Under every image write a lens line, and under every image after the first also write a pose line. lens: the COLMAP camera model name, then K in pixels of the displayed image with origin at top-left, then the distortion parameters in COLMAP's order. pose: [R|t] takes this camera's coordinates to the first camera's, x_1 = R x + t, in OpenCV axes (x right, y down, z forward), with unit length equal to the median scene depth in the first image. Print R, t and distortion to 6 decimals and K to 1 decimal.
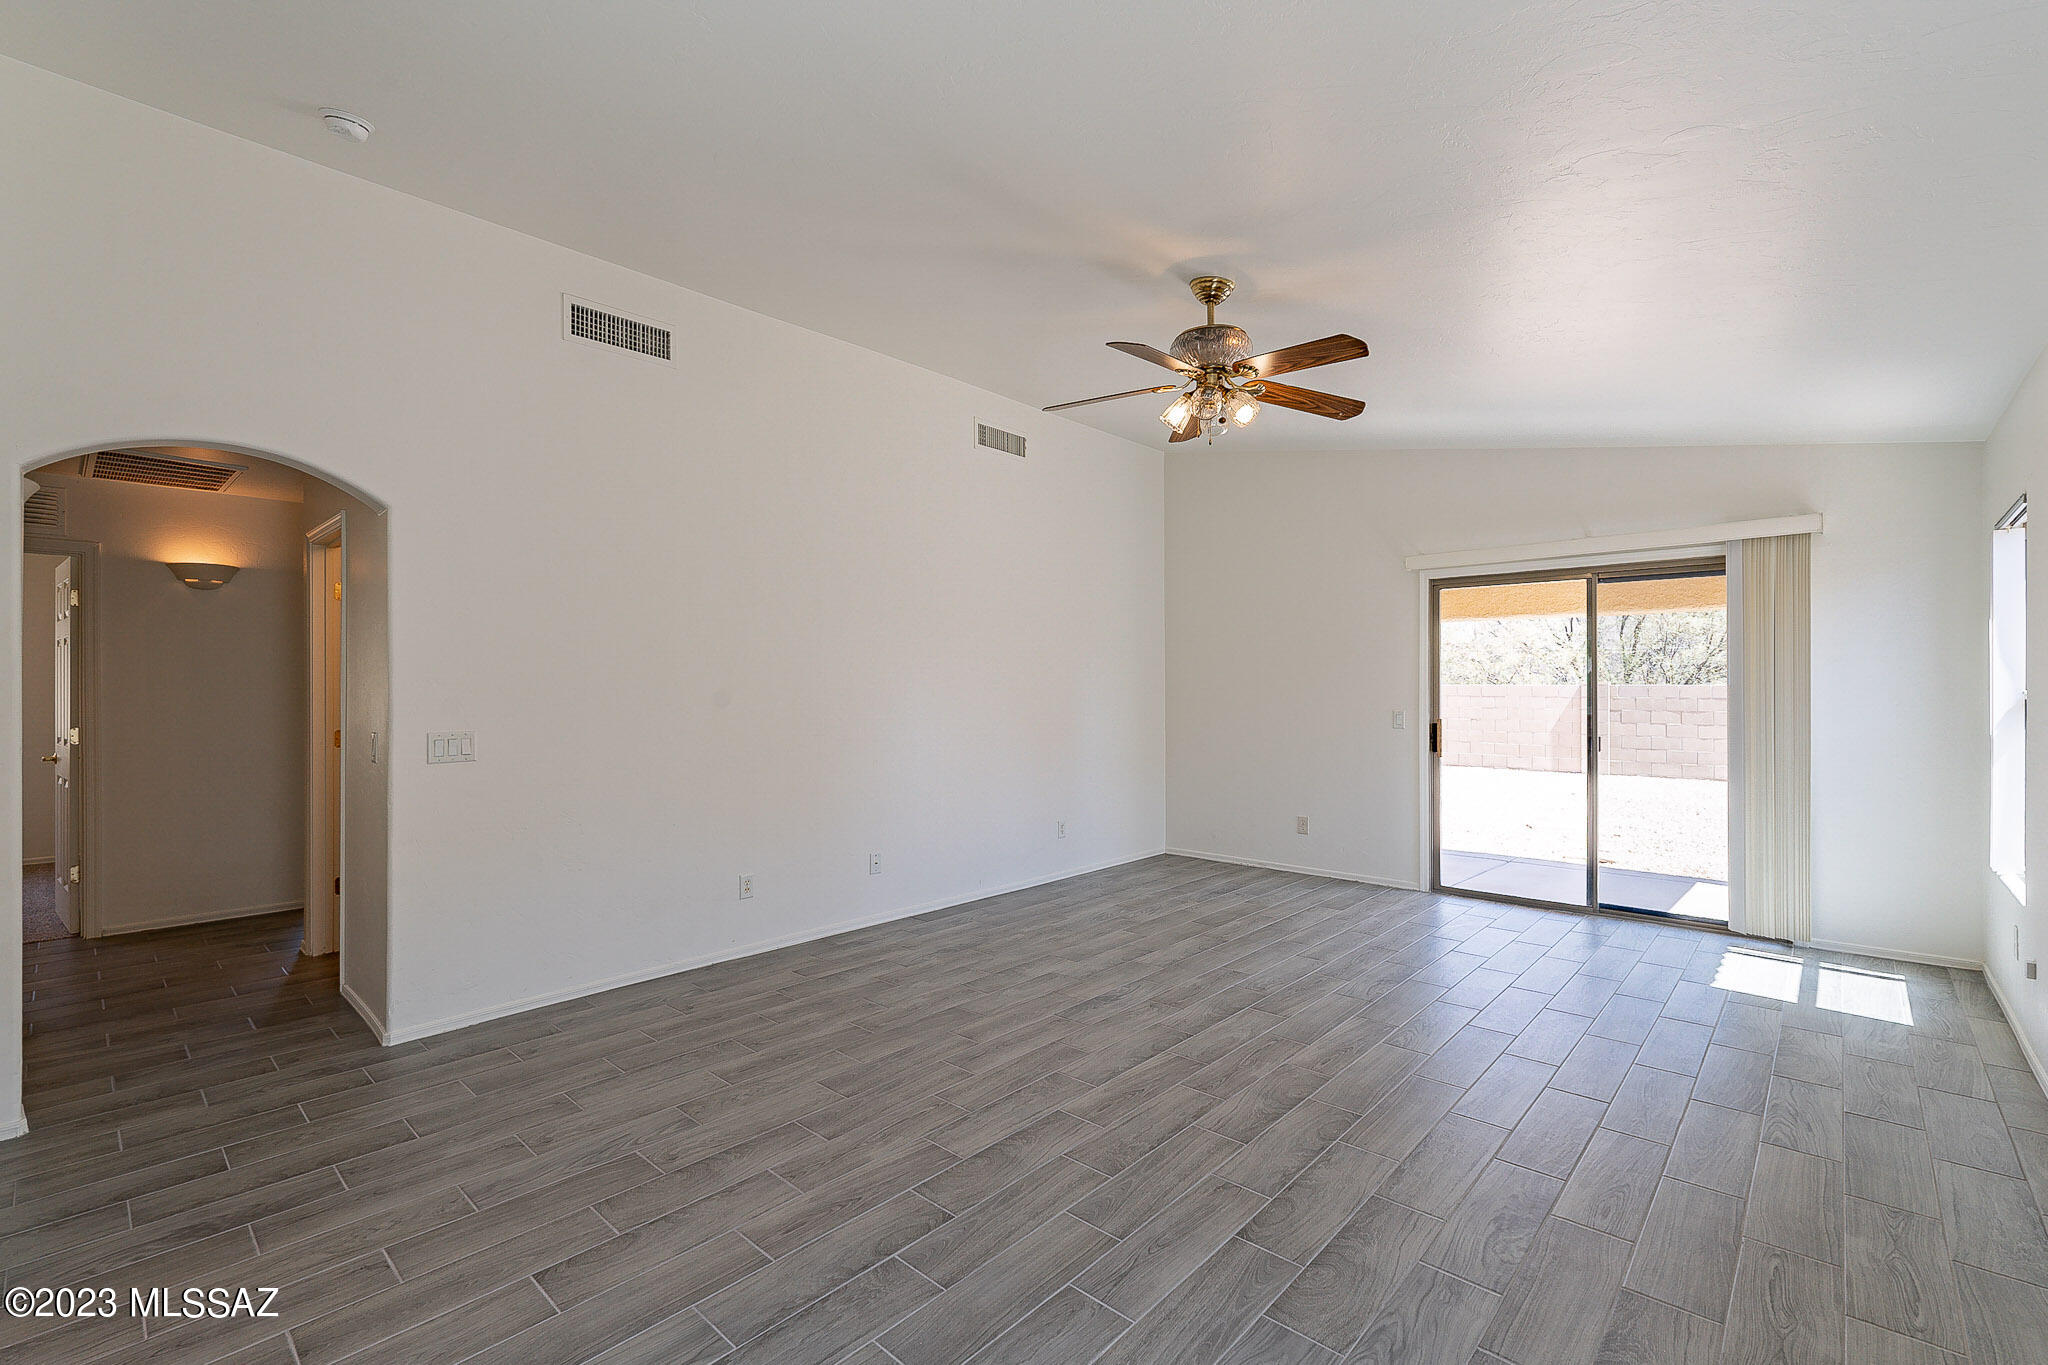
lens RADIAL K [[891.8, 0, 1020.8], [0, 891.8, 685.1], [0, 0, 1]] dist [-0.007702, 0.000212]
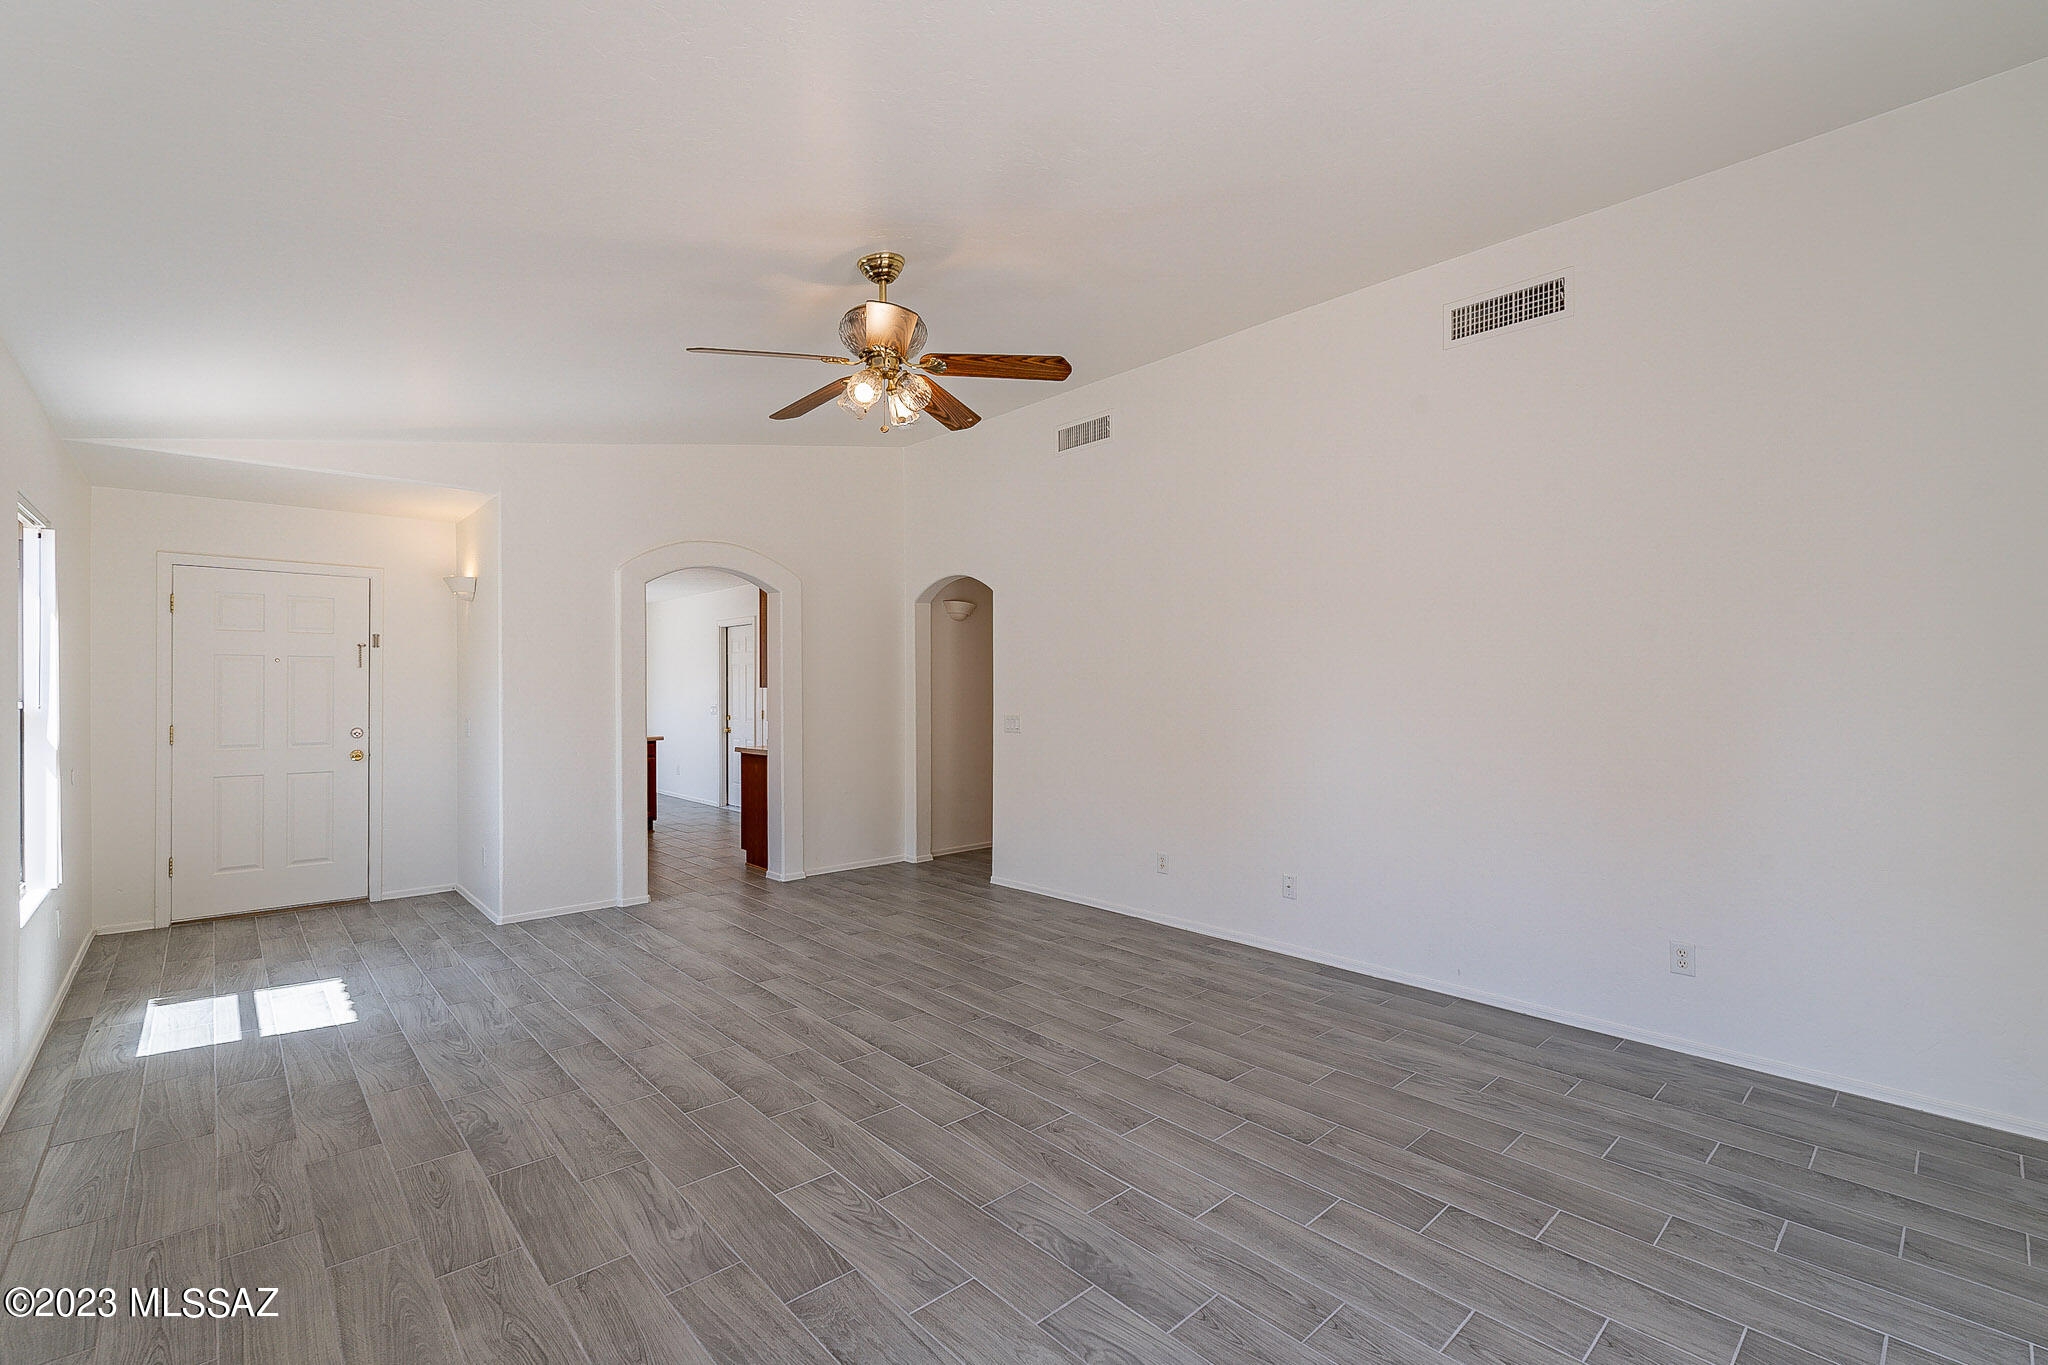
lens RADIAL K [[891.8, 0, 1020.8], [0, 891.8, 685.1], [0, 0, 1]] dist [-0.007702, 0.000212]
pose [[-0.086621, -0.002052, -0.996239, 0.928701], [0.003020, 0.999993, -0.002322, -0.001215], [0.996237, -0.003210, -0.086614, 1.001353]]
